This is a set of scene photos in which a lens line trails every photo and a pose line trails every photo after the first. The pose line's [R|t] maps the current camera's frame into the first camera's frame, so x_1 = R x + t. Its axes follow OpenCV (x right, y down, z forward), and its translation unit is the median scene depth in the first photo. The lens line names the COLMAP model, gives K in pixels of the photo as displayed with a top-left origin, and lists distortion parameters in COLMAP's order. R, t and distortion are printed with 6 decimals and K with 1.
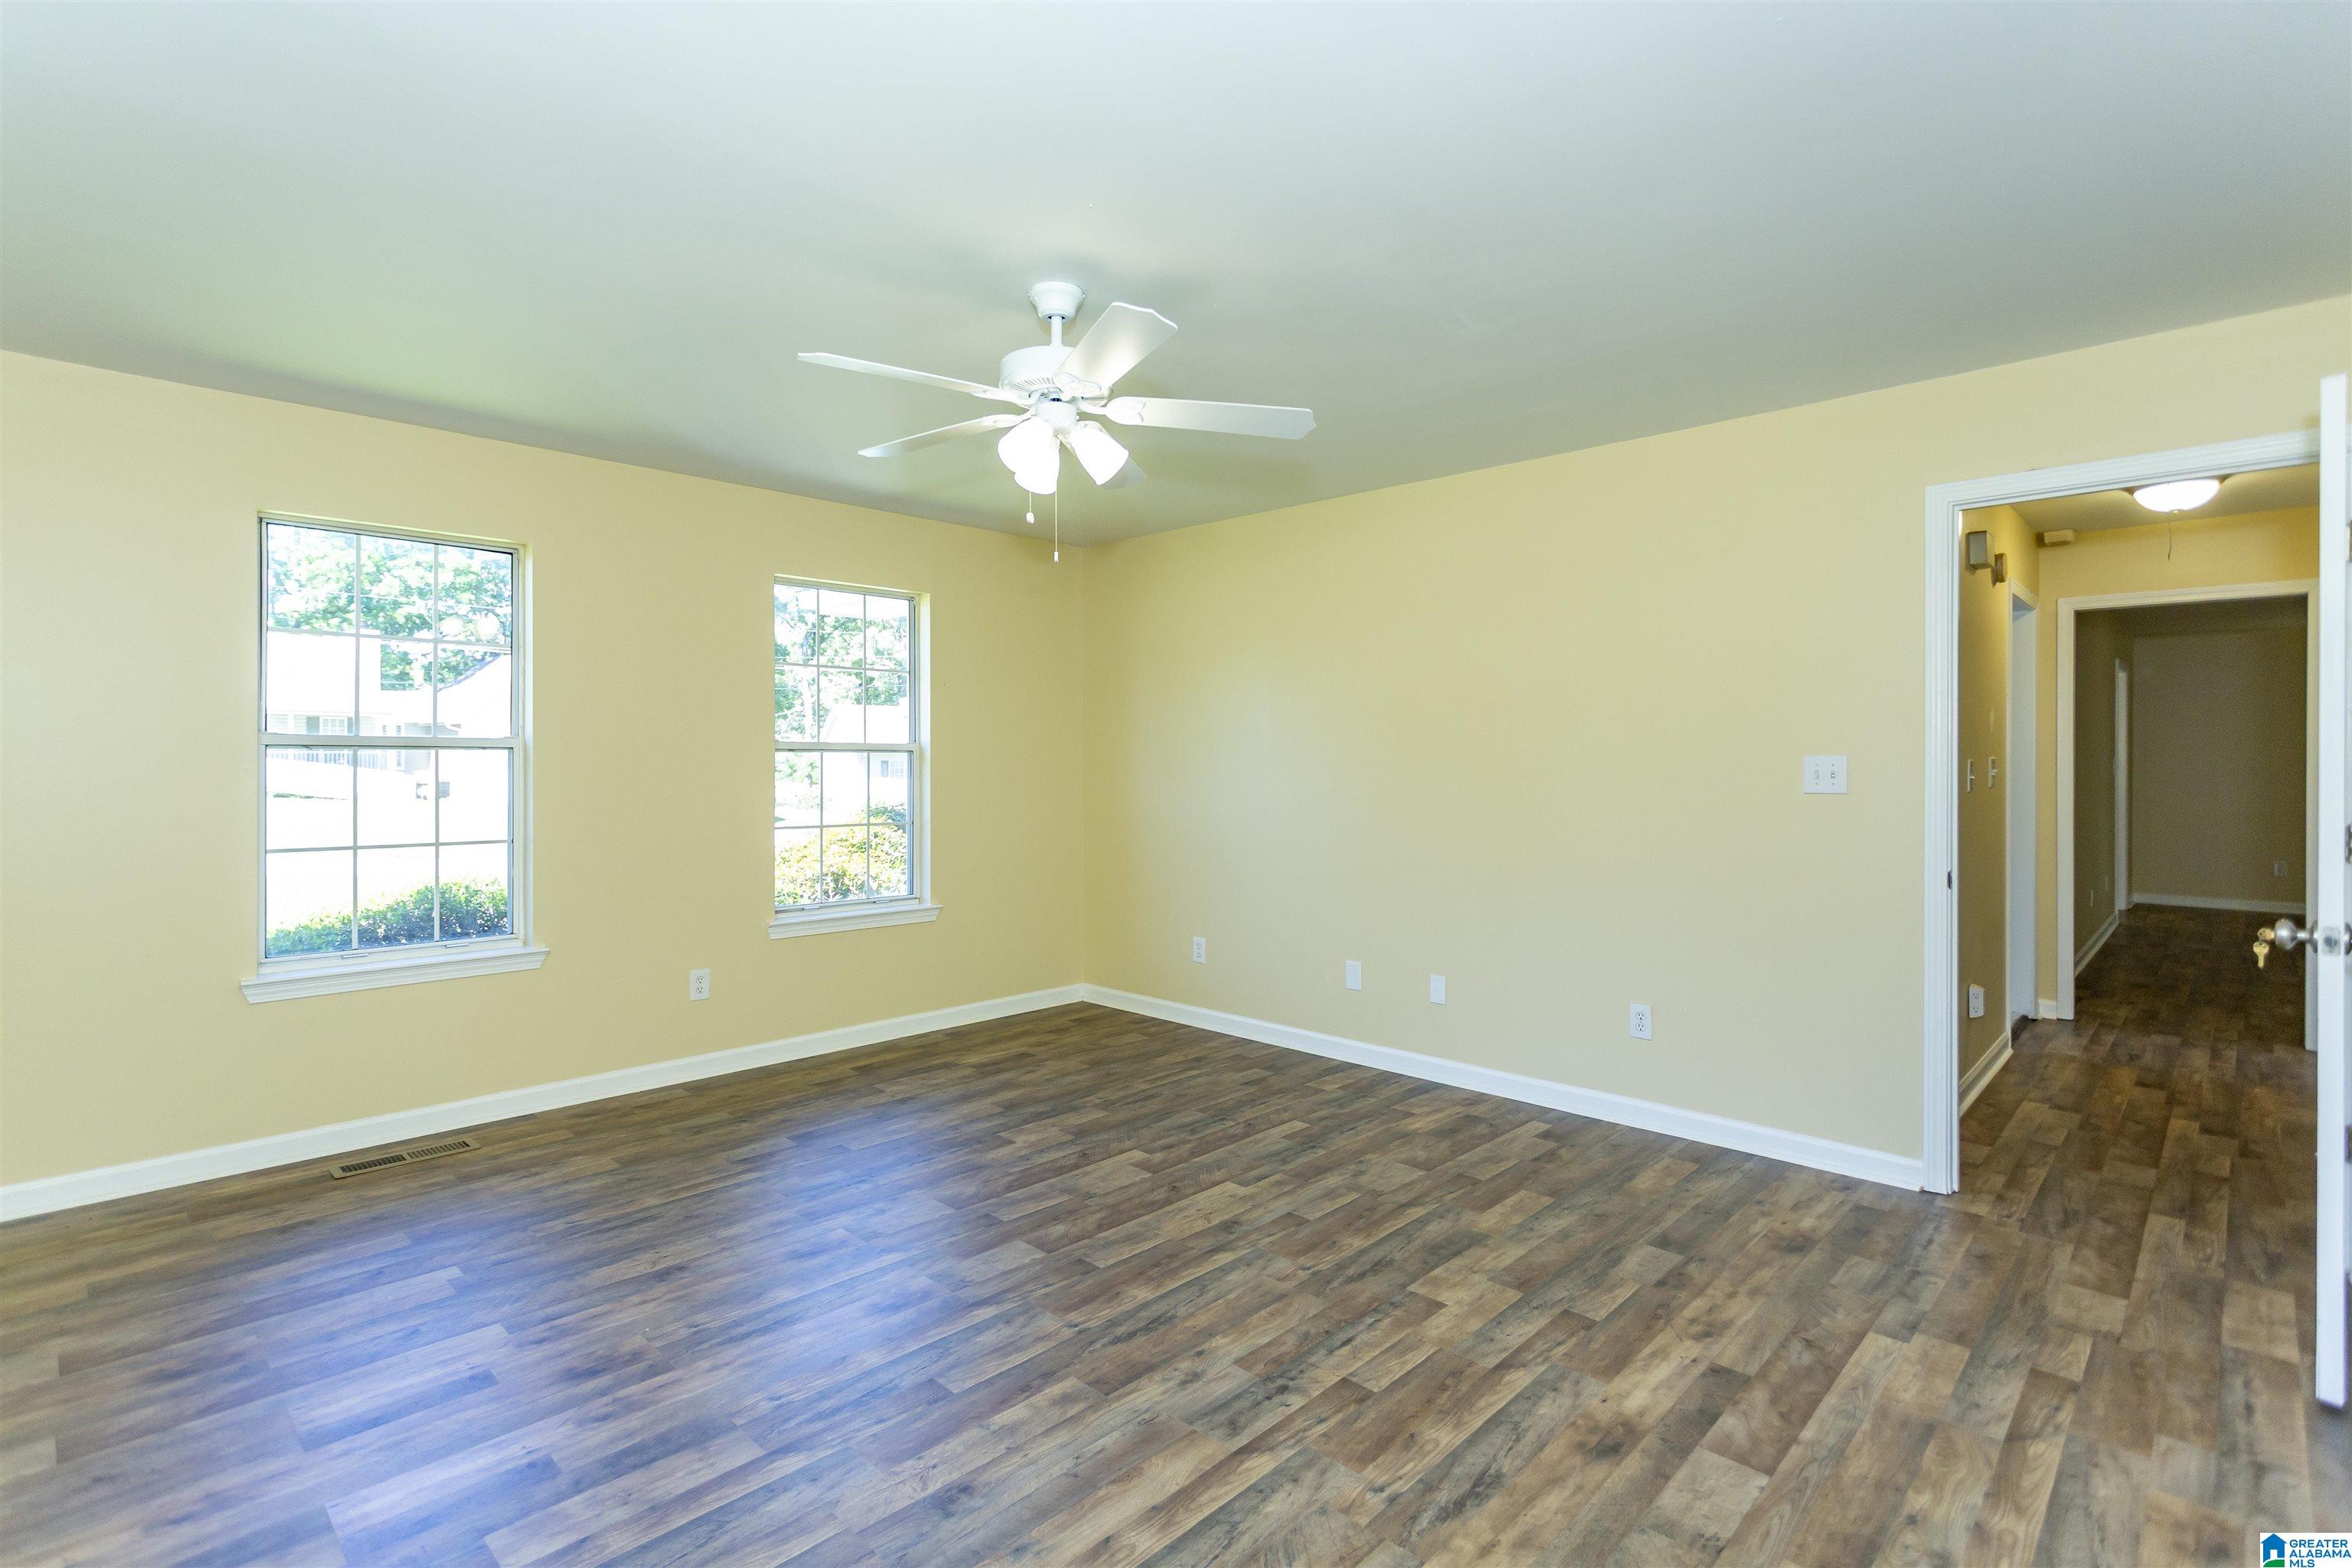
lens RADIAL K [[1107.0, 0, 1182.8], [0, 1107.0, 767.7], [0, 0, 1]] dist [0.002092, 0.000663]
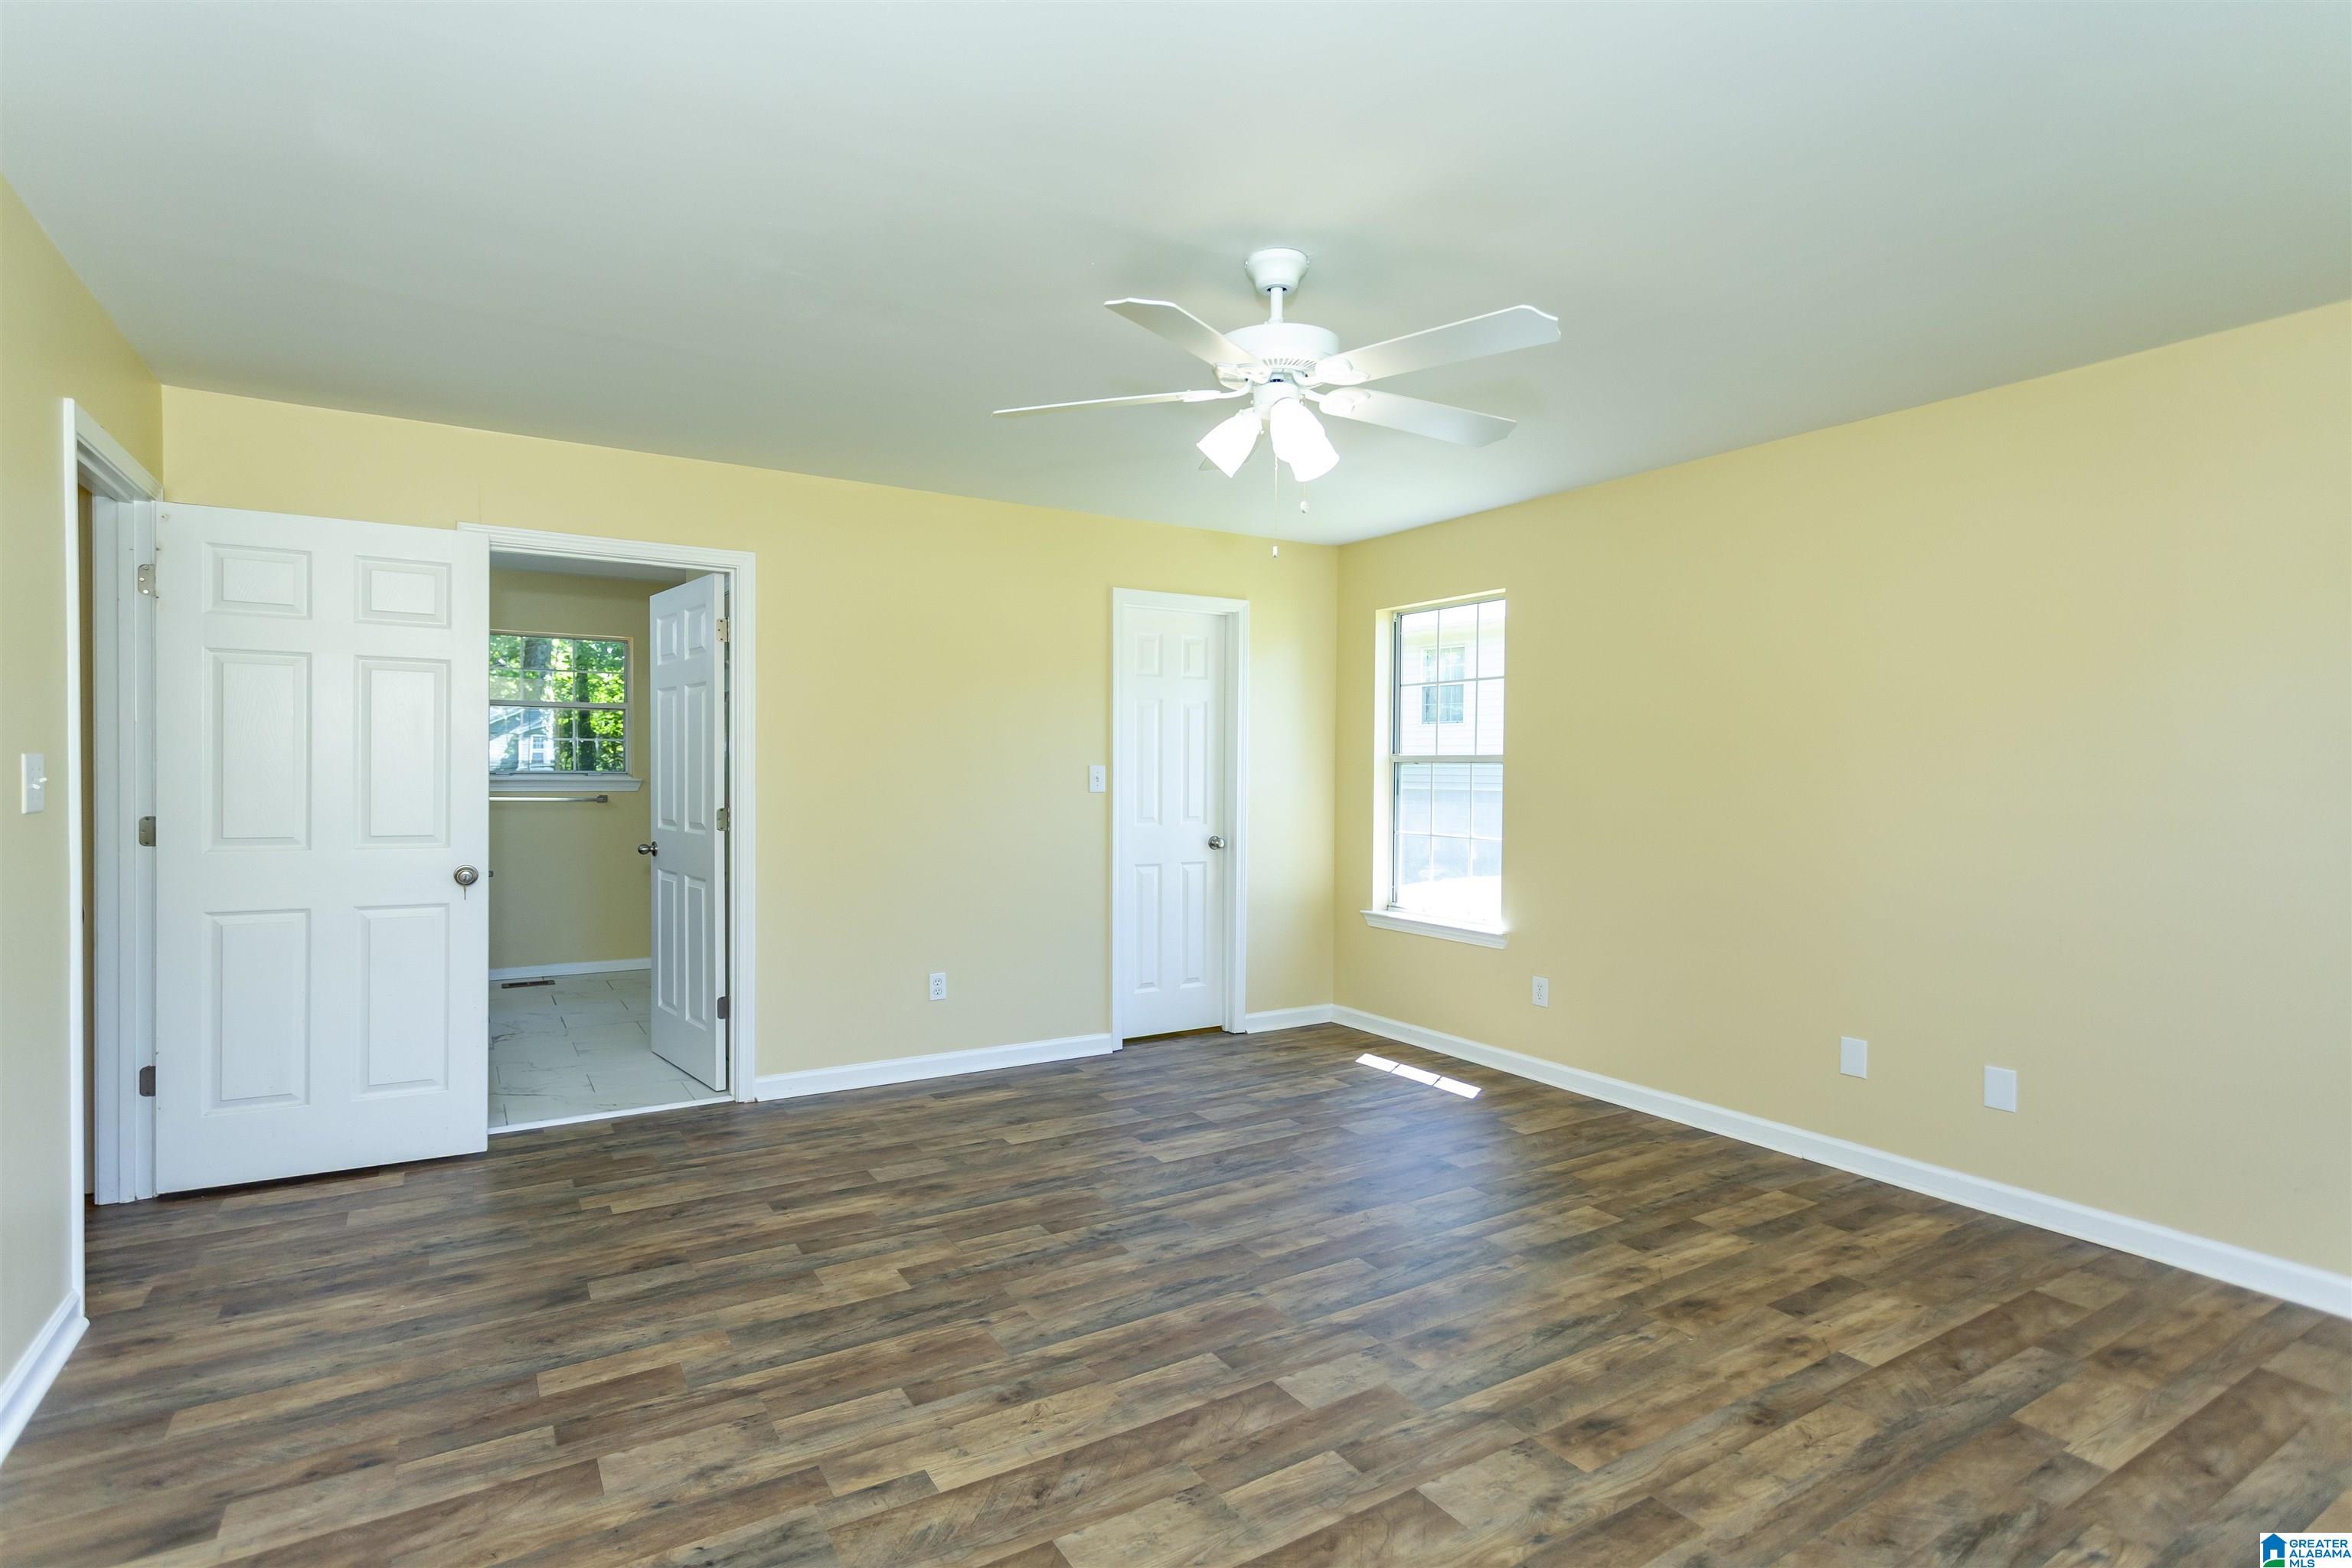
lens RADIAL K [[1107.0, 0, 1182.8], [0, 1107.0, 767.7], [0, 0, 1]] dist [0.002092, 0.000663]
pose [[-0.969092, -0.008255, 0.246560, -0.272190], [-0.007178, 0.999960, 0.005266, 0.006204], [-0.246593, 0.003333, -0.969113, 1.933877]]
